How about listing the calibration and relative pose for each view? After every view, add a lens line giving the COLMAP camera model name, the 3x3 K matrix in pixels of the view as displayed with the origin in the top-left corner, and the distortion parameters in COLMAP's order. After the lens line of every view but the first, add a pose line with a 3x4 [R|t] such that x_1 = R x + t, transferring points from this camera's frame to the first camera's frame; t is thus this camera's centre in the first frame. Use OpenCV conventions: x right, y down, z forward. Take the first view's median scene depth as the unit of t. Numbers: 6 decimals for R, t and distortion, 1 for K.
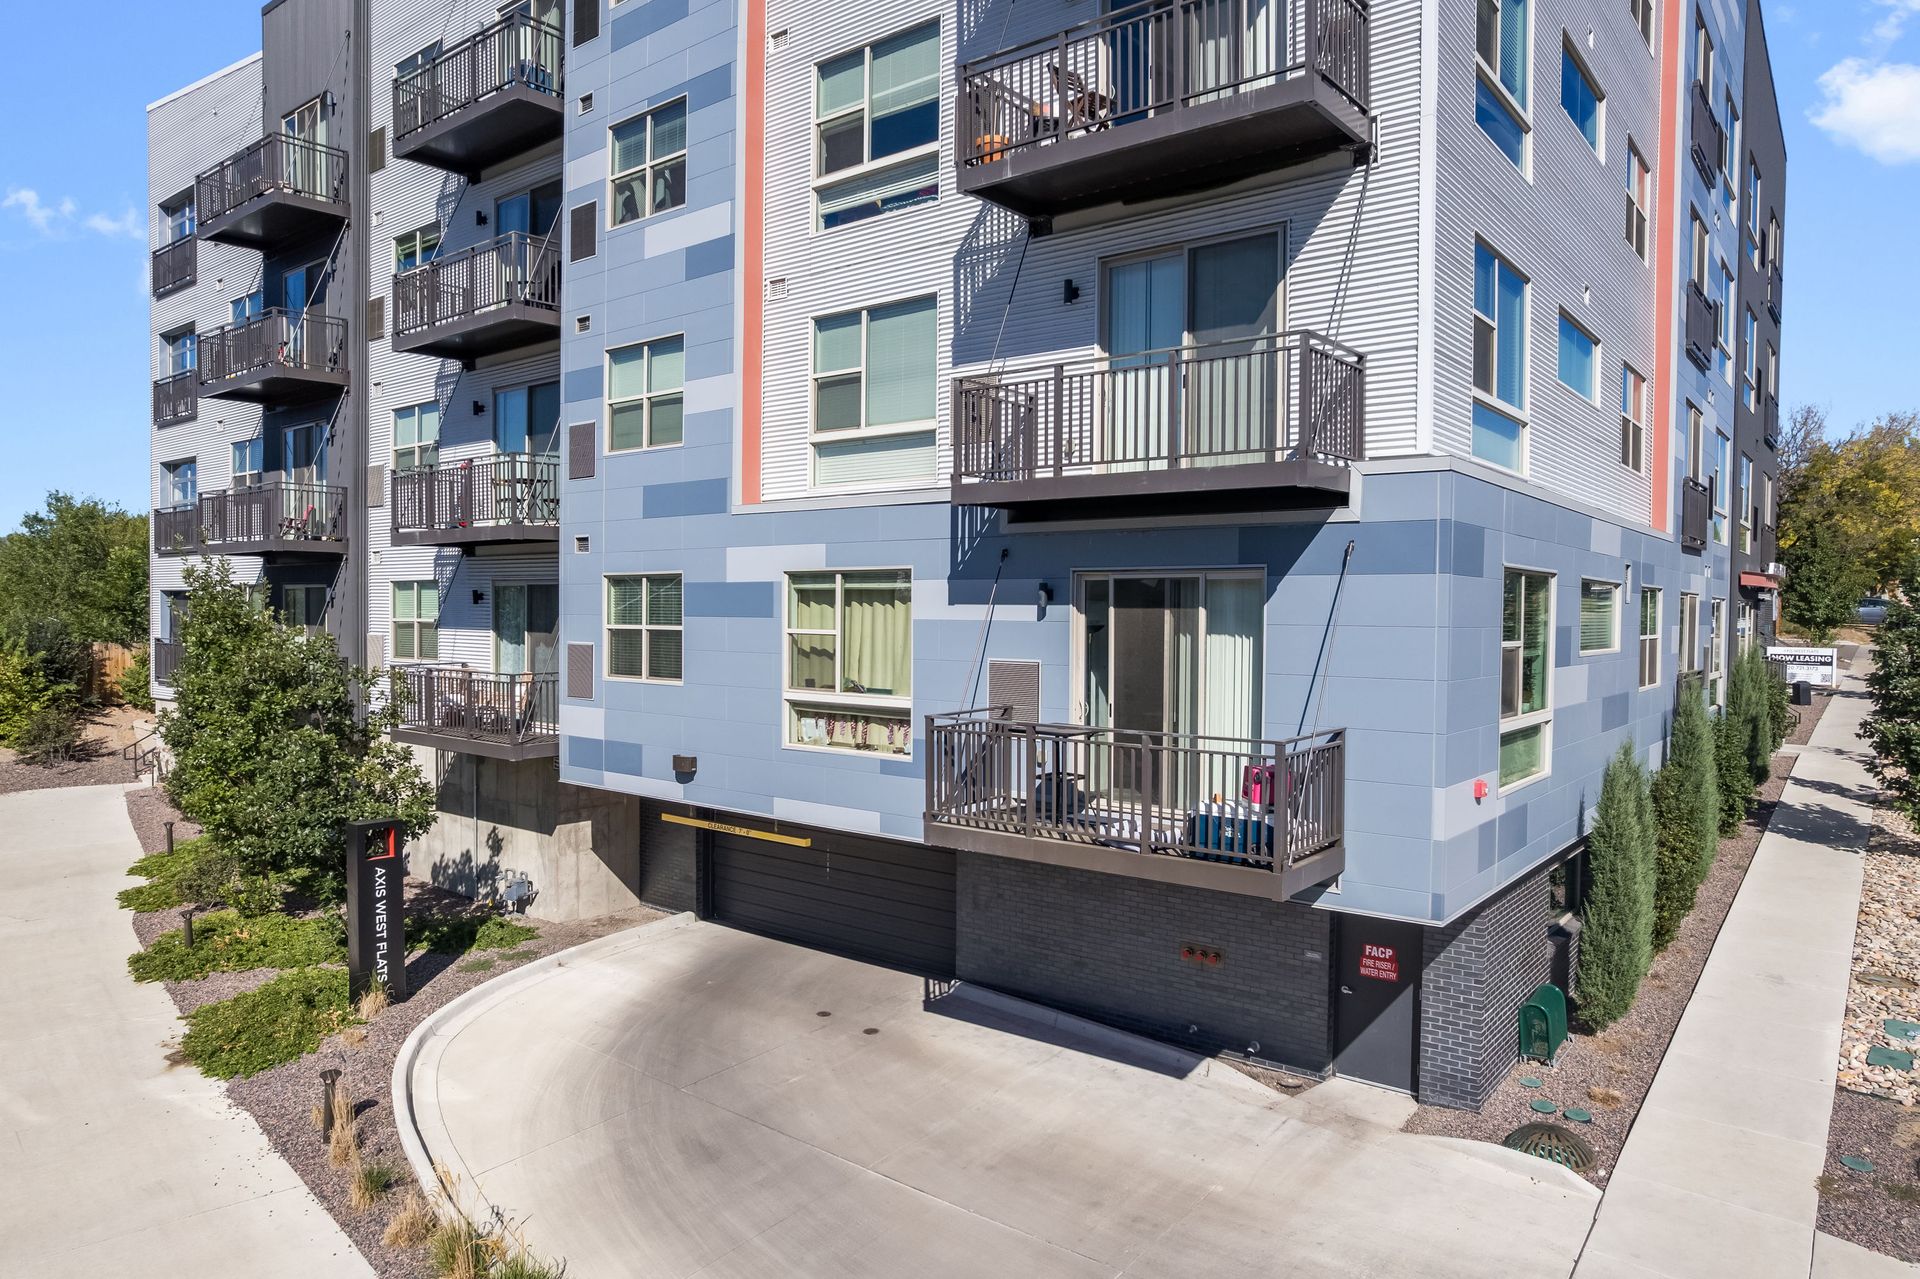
lens RADIAL K [[1228.7, 0, 960.0], [0, 1228.7, 639.5], [0, 0, 1]] dist [-0.068172, 0.068390]
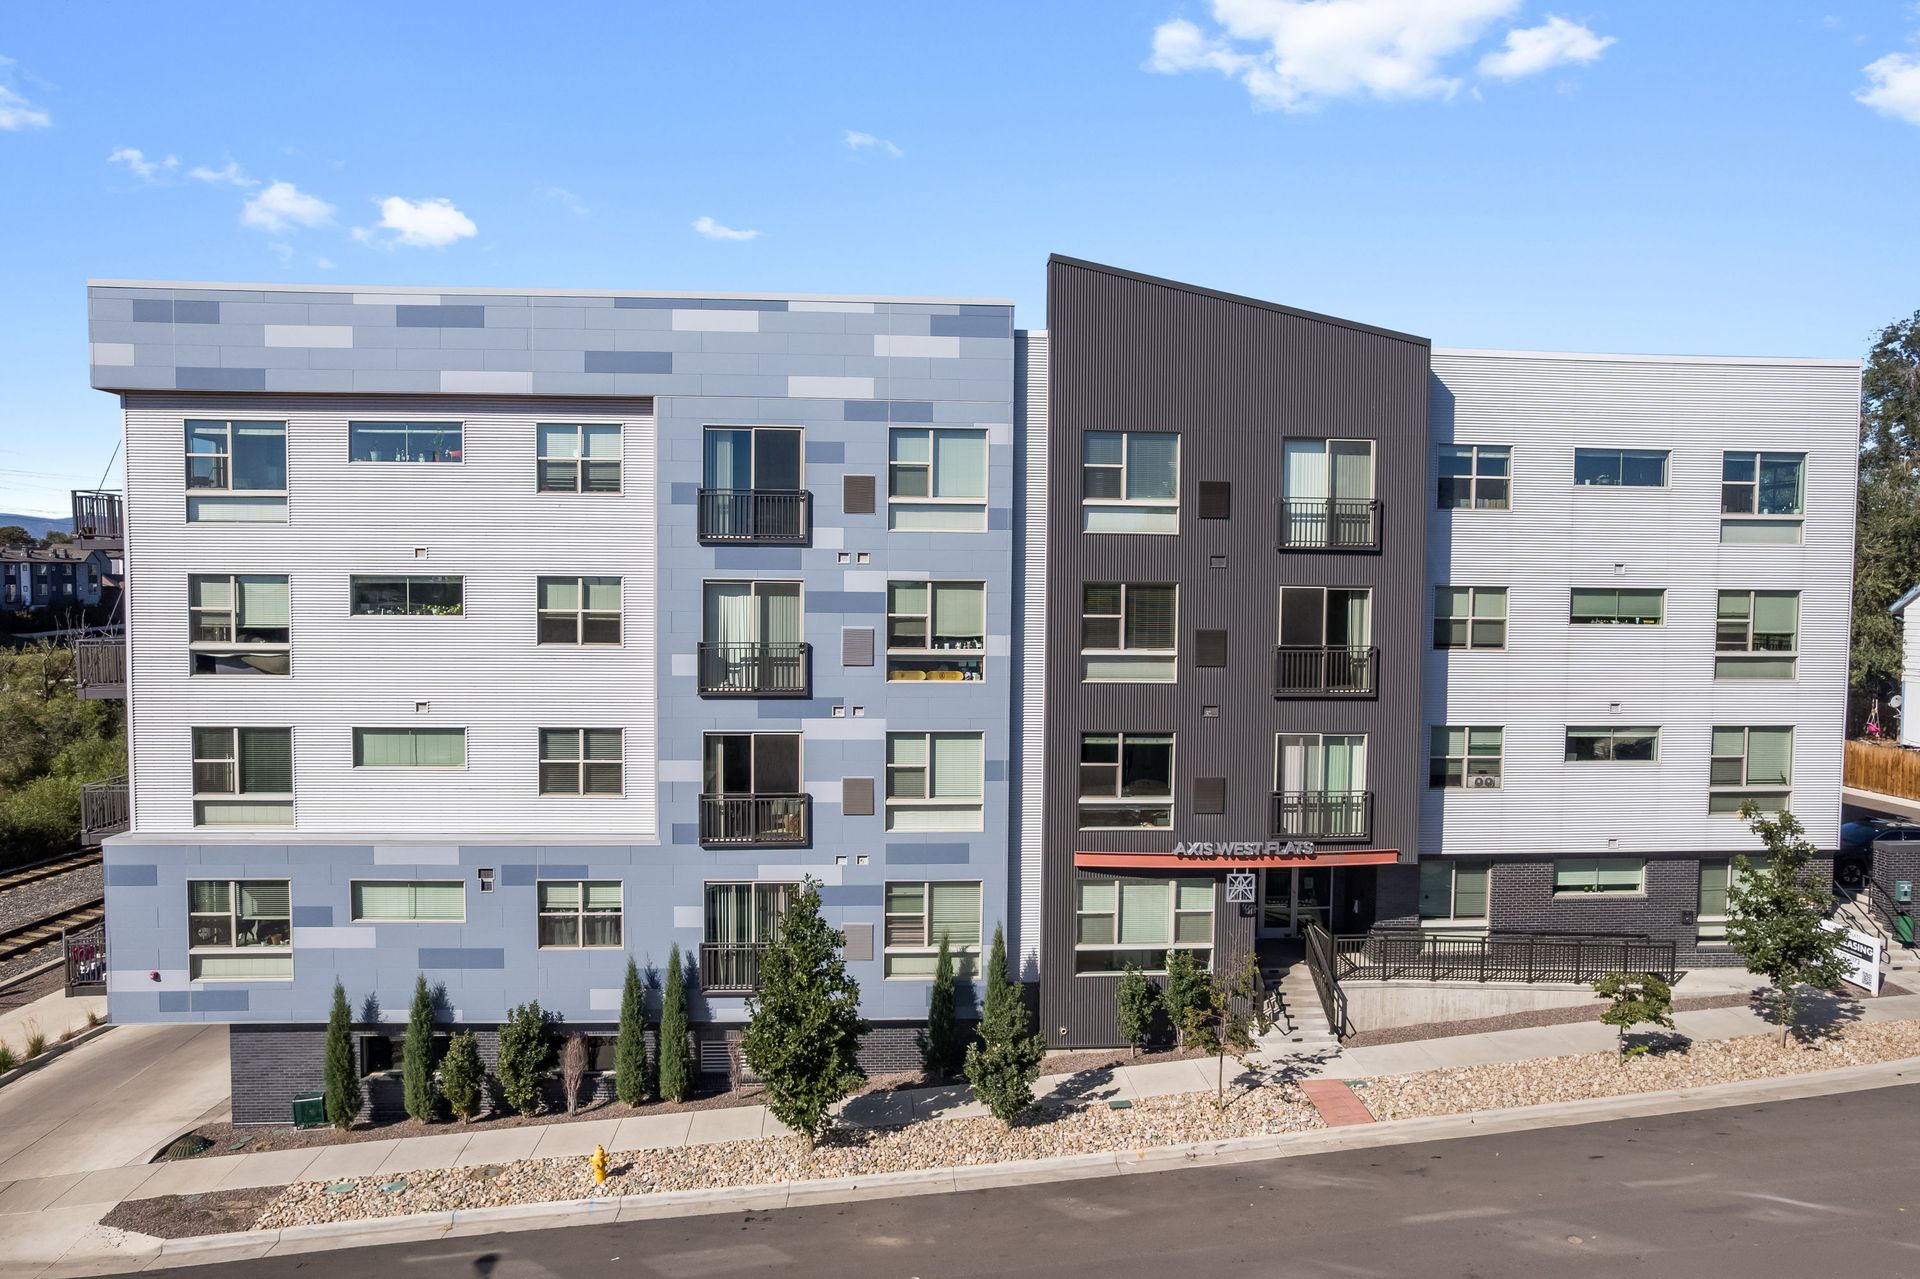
lens RADIAL K [[1228.7, 0, 960.0], [0, 1228.7, 639.5], [0, 0, 1]] dist [-0.068172, 0.068390]
pose [[0.677218, 0.036229, -0.734890, 2.280979], [-0.020605, 0.999329, 0.030278, -0.454409], [0.735494, -0.005363, 0.677510, 0.407013]]
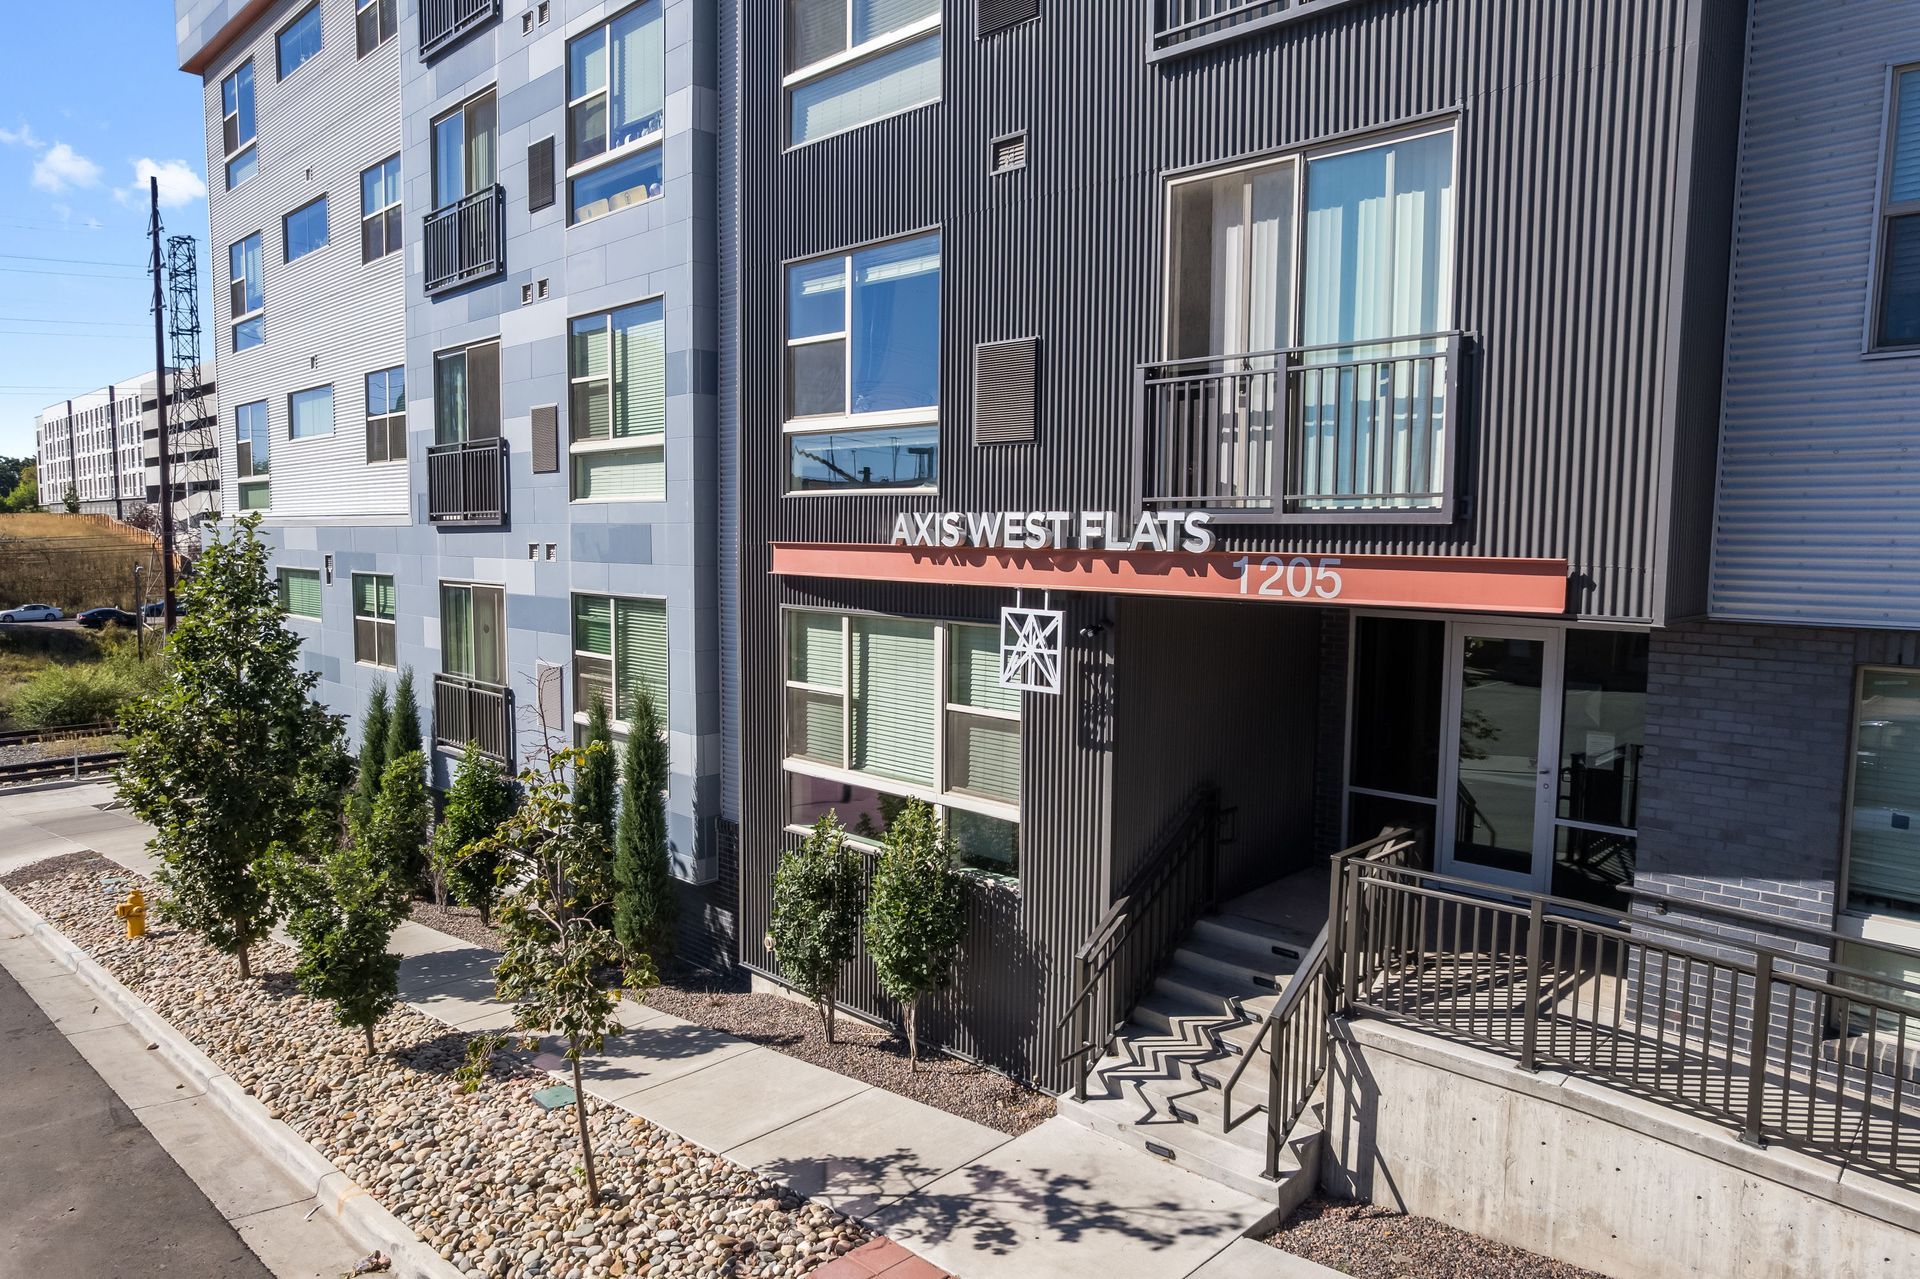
lens RADIAL K [[1228.7, 0, 960.0], [0, 1228.7, 639.5], [0, 0, 1]] dist [-0.068172, 0.068390]
pose [[-0.093507, 0.078654, -0.992507, 1.882007], [-0.030726, 0.996172, 0.081840, -0.108425], [0.995144, 0.038149, -0.090732, 1.900992]]
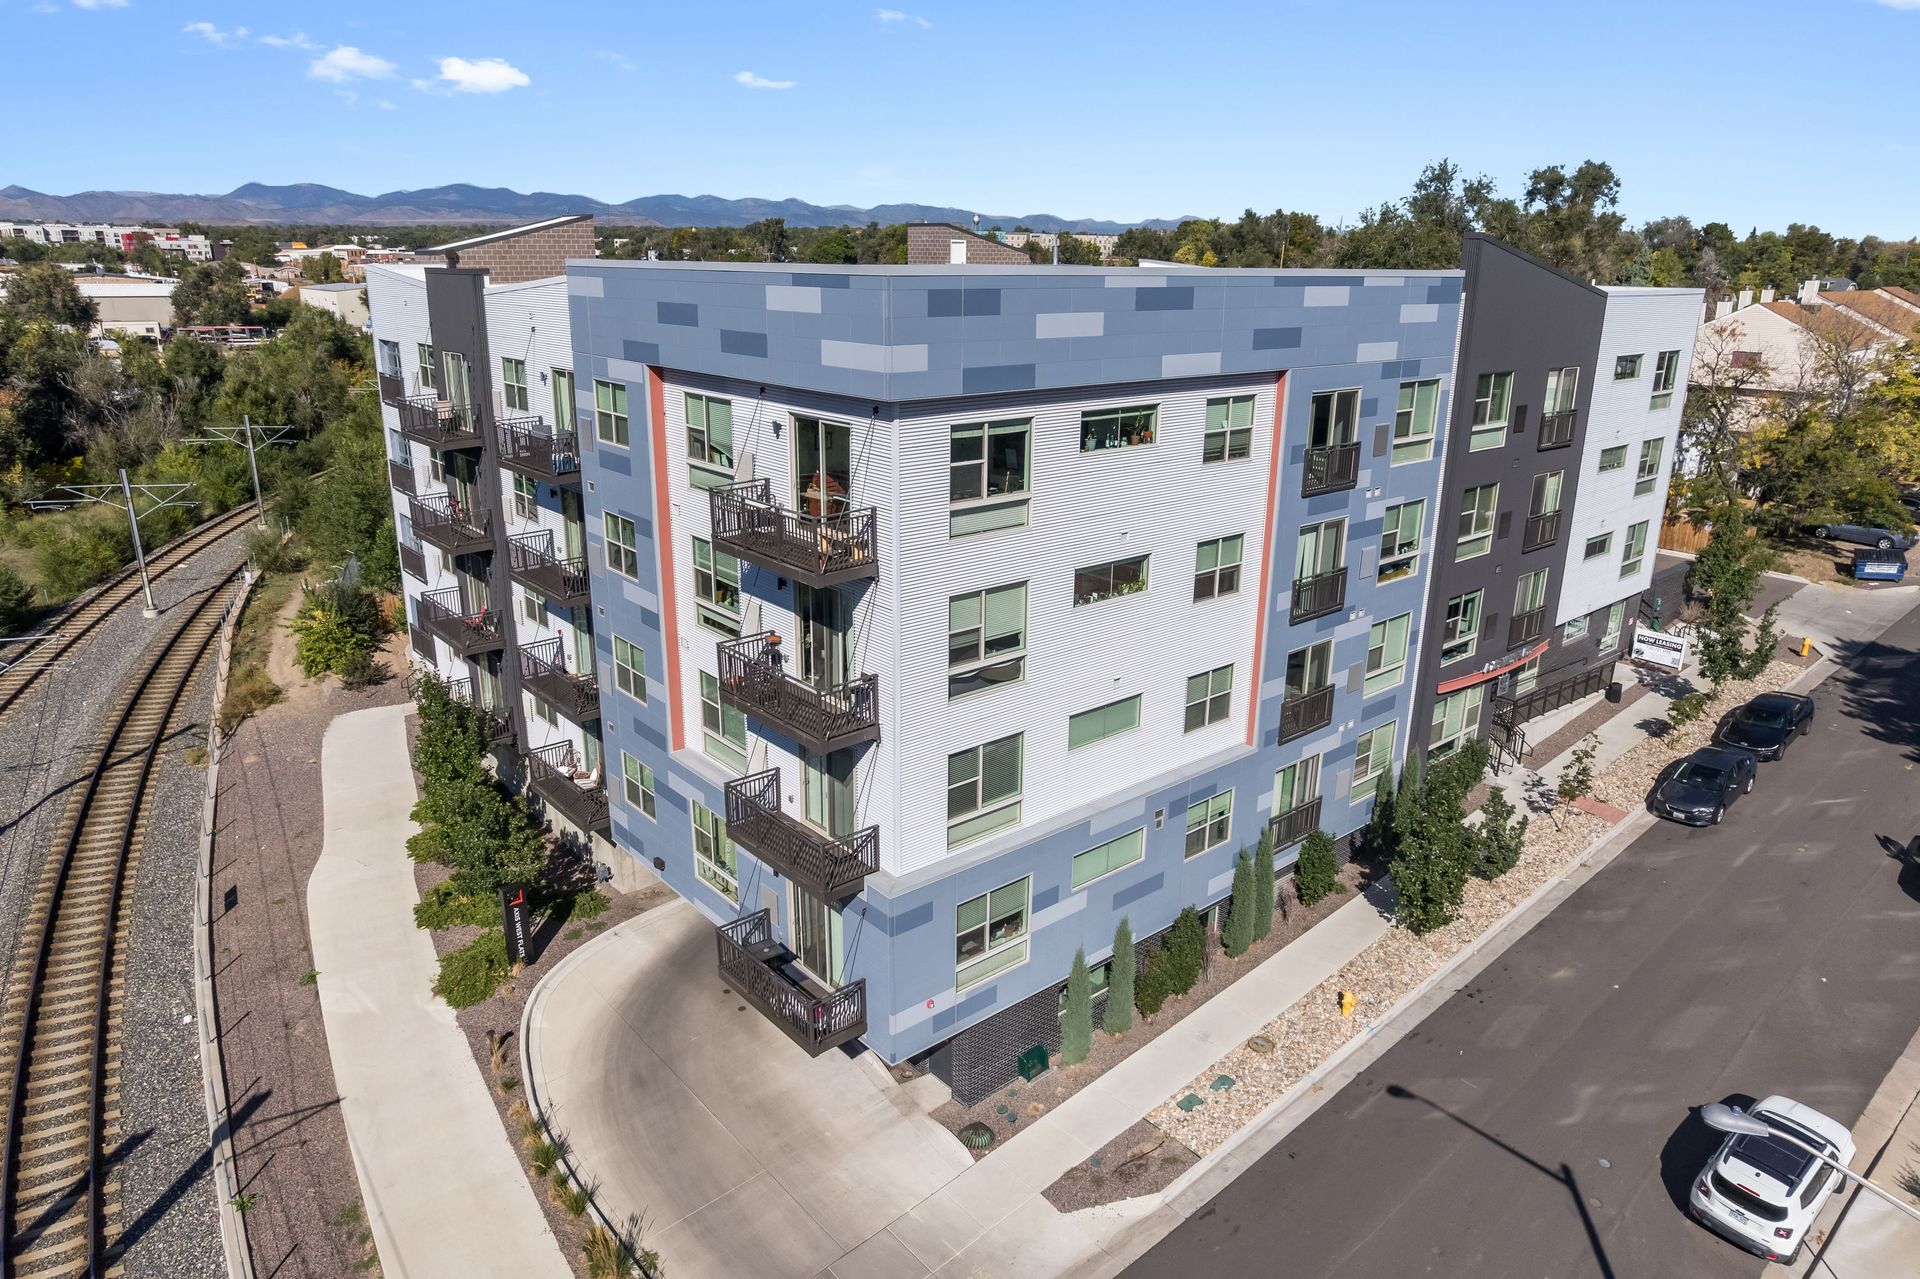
lens RADIAL K [[1228.7, 0, 960.0], [0, 1228.7, 639.5], [0, 0, 1]] dist [-0.068172, 0.068390]
pose [[0.982626, 0.057912, -0.176332, 0.610613], [-0.006716, 0.960545, 0.278042, -0.845009], [0.185477, -0.272027, 0.944246, -0.698104]]
